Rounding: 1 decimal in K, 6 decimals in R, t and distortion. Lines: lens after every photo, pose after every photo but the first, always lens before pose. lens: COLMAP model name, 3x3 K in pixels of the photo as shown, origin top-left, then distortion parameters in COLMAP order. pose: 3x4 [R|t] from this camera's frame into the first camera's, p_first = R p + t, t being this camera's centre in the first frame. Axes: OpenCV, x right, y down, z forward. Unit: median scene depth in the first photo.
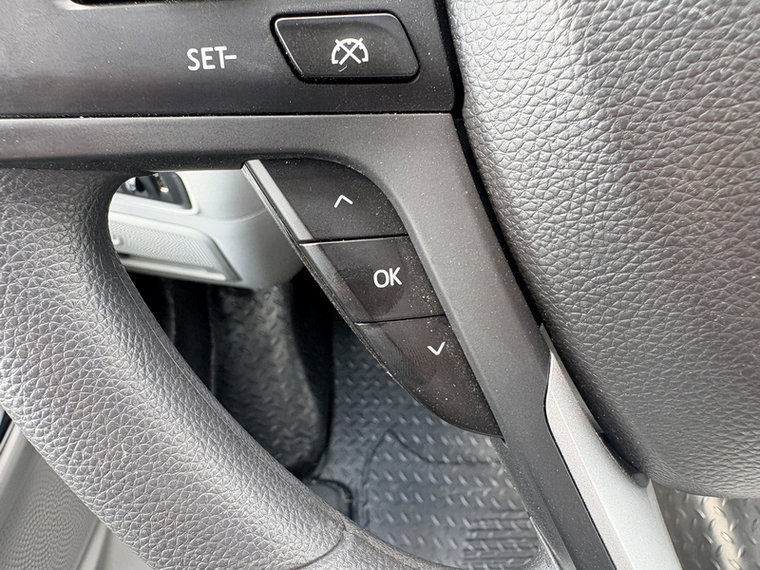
lens RADIAL K [[566.0, 0, 380.0], [0, 566.0, 285.0], [0, 0, 1]] dist [-0.009980, 0.002986]
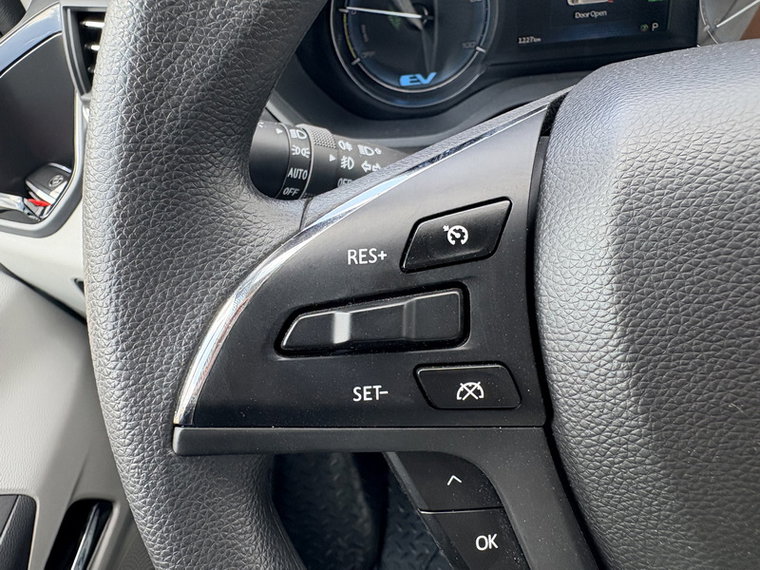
lens RADIAL K [[566.0, 0, 380.0], [0, 566.0, 285.0], [0, 0, 1]] dist [-0.009980, 0.002986]
pose [[0.995112, 0.039775, -0.090391, -0.157242], [-0.051677, 0.989713, -0.133408, -0.474156], [0.084155, 0.137427, 0.986931, -0.399830]]
